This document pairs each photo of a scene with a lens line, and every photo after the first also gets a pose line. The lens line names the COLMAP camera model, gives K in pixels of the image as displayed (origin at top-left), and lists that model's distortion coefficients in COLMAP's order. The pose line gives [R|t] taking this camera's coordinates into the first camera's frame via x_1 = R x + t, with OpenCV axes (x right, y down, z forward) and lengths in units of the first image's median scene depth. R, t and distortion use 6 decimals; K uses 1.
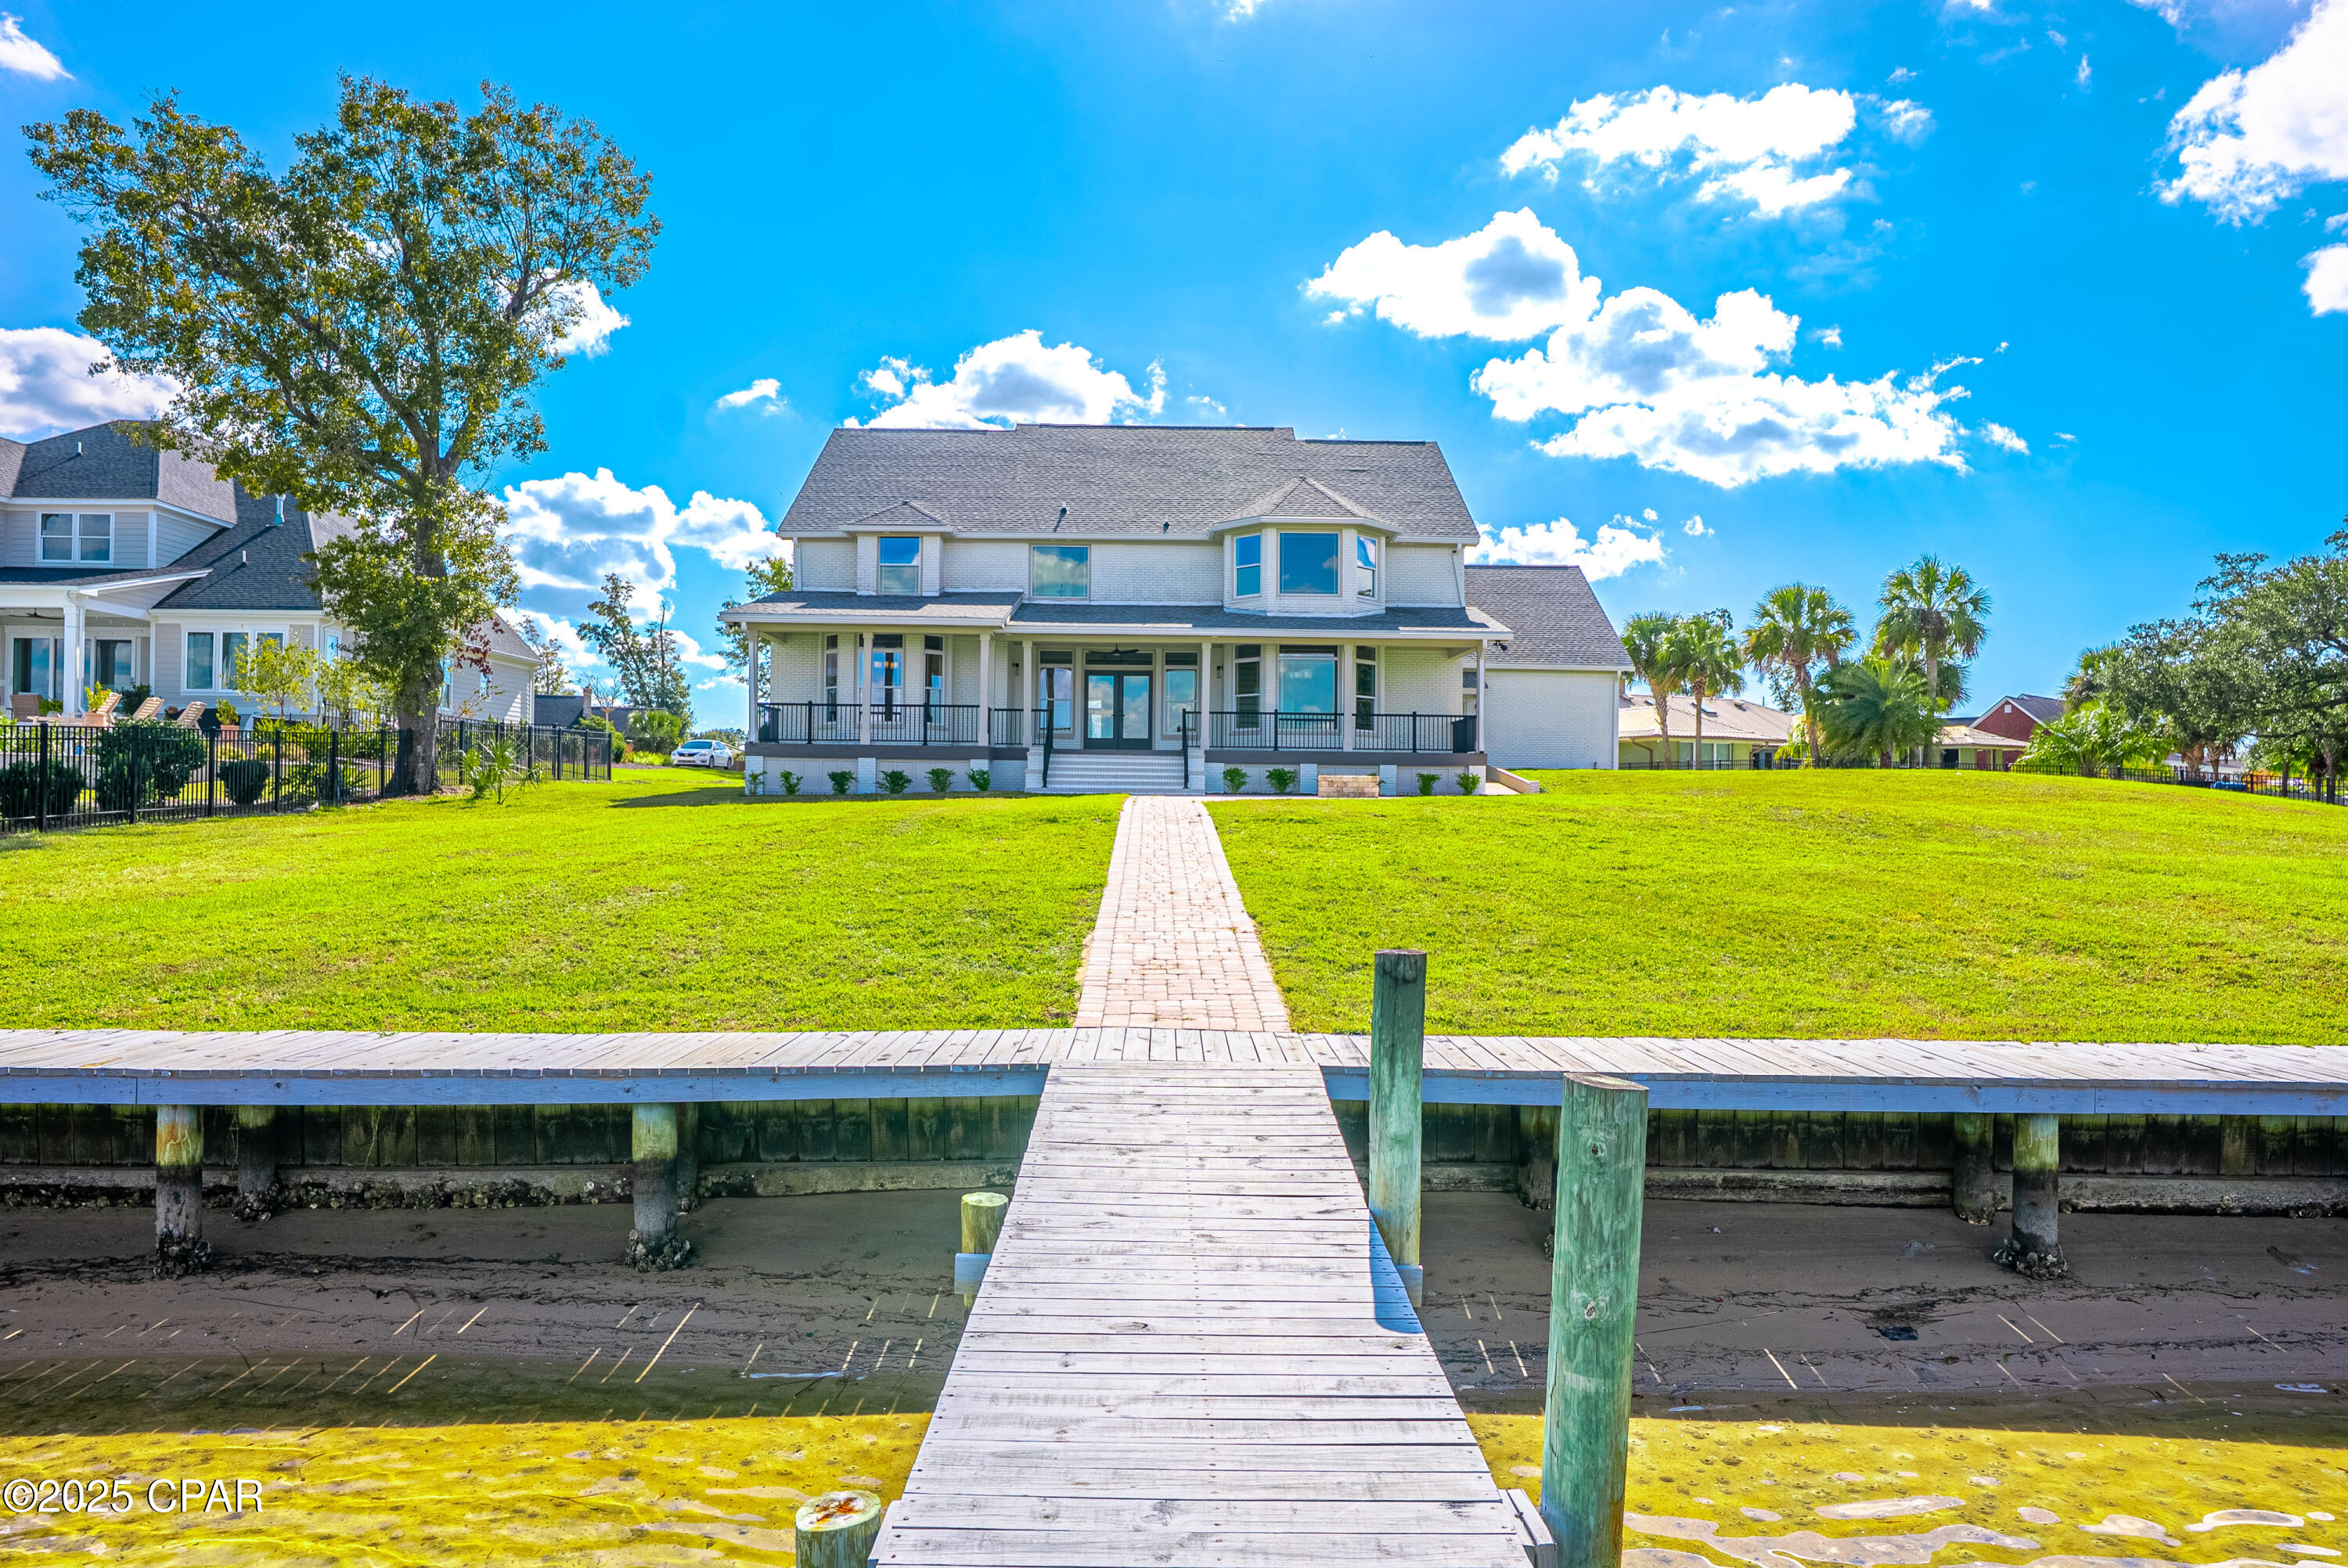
lens RADIAL K [[1369.4, 0, 1147.5], [0, 1369.4, 771.9], [0, 0, 1]] dist [-0.006373, 0.001051]
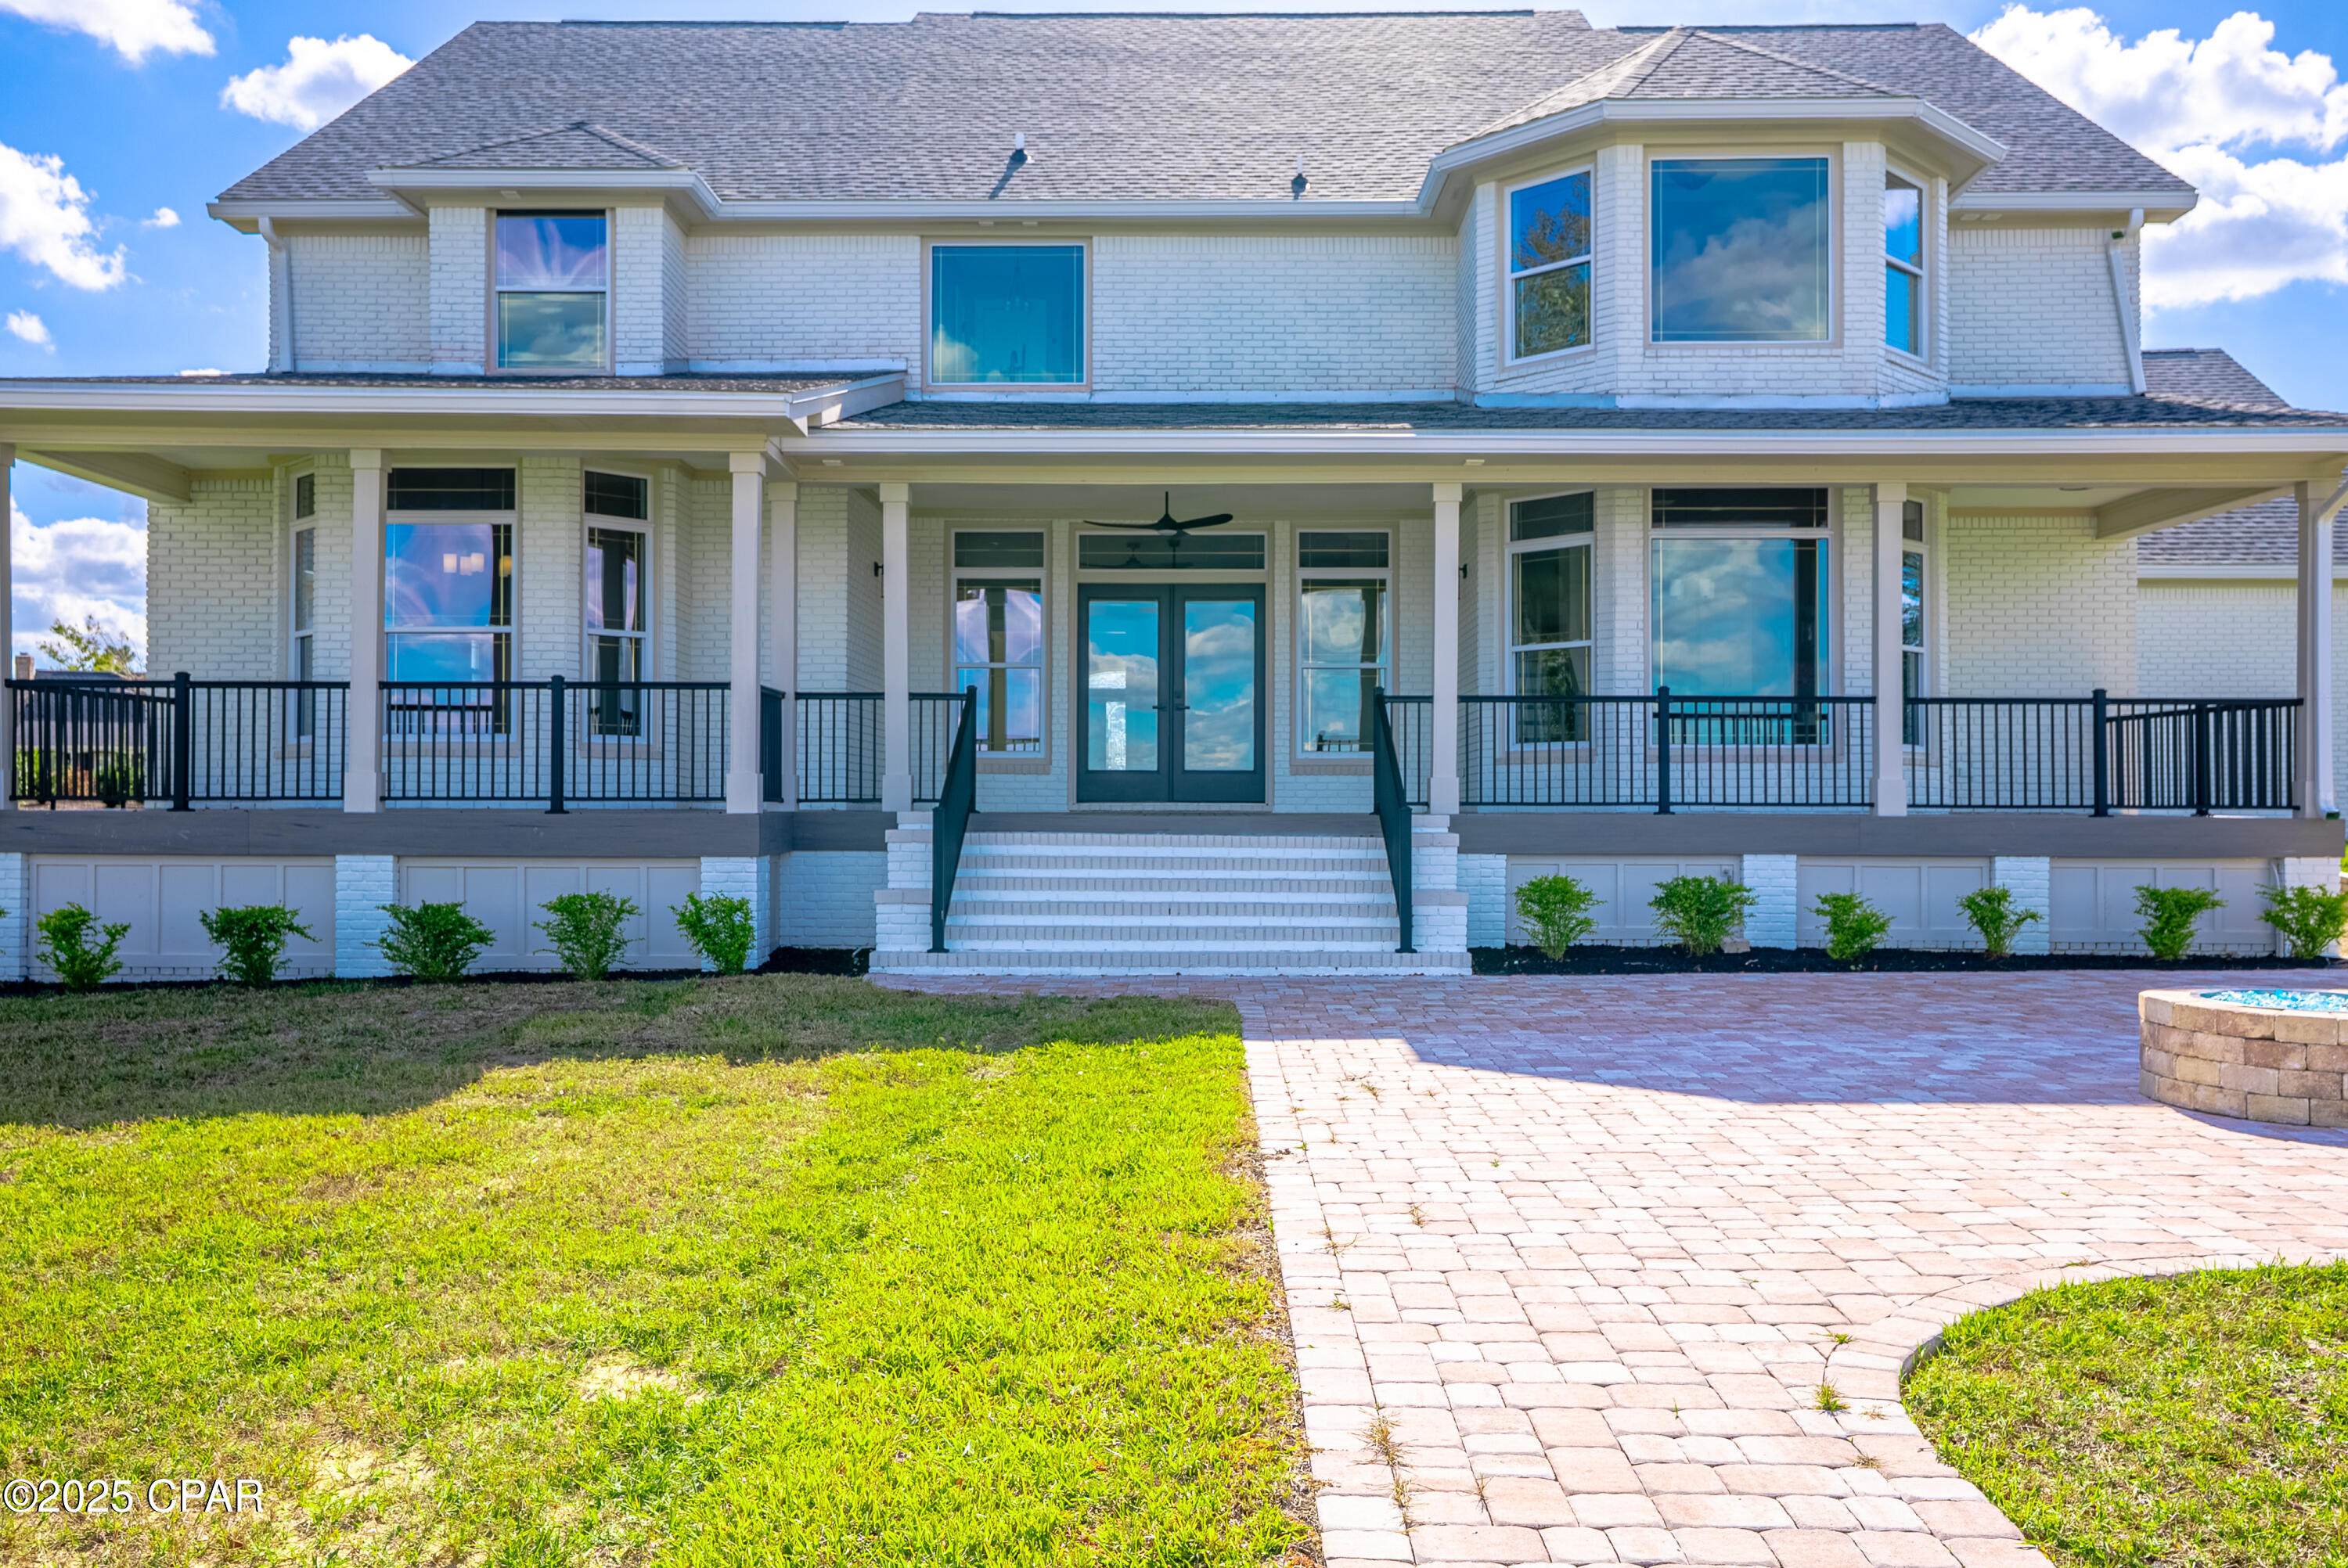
lens RADIAL K [[1425.2, 0, 1170.1], [0, 1425.2, 763.6], [0, 0, 1]] dist [0.053356, 0.003758]
pose [[0.999954, -0.009536, -0.000894, -0.022326], [0.009537, 0.999954, 0.001133, -0.027996], [0.000883, -0.001142, 0.999999, 0.643732]]
